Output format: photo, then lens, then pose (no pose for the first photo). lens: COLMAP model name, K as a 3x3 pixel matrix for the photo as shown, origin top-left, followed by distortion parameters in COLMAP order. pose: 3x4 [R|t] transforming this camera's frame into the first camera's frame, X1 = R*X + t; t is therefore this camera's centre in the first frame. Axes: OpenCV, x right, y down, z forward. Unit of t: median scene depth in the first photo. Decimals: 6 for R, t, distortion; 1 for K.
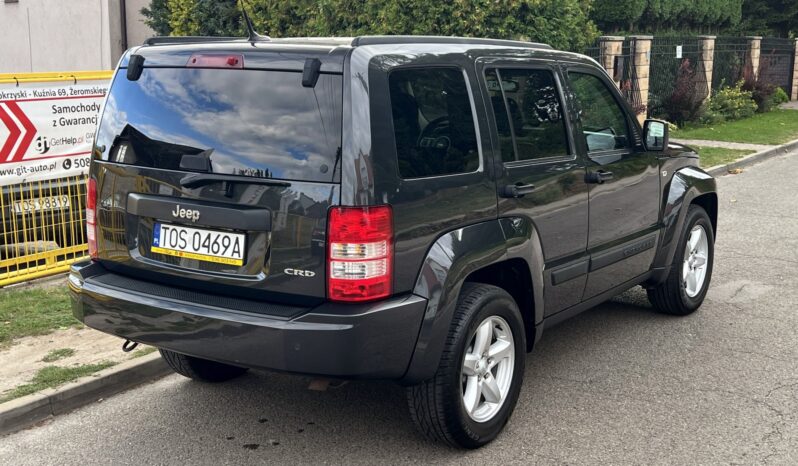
lens RADIAL K [[1019.8, 0, 391.1], [0, 1019.8, 231.7], [0, 0, 1]] dist [0.207293, -0.612789]
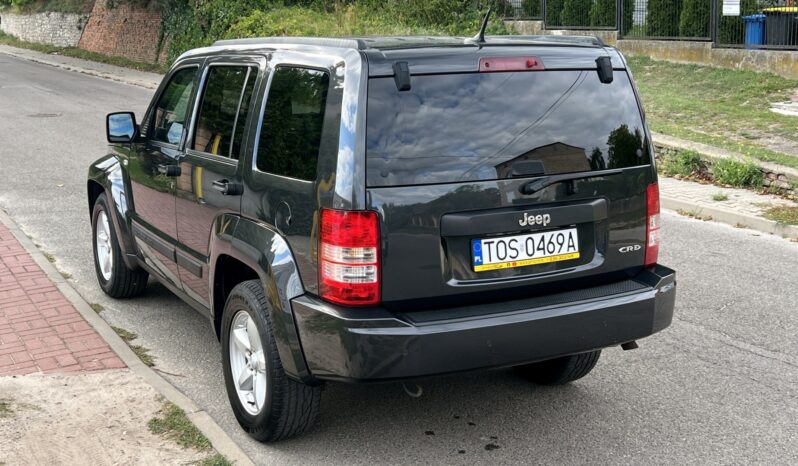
lens RADIAL K [[1019.8, 0, 391.1], [0, 1019.8, 231.7], [0, 0, 1]] dist [0.207293, -0.612789]
pose [[0.449527, -0.178162, 0.875319, -1.073926], [0.158058, 0.980311, 0.118360, -0.138053], [-0.879172, 0.085145, 0.468836, 0.631730]]
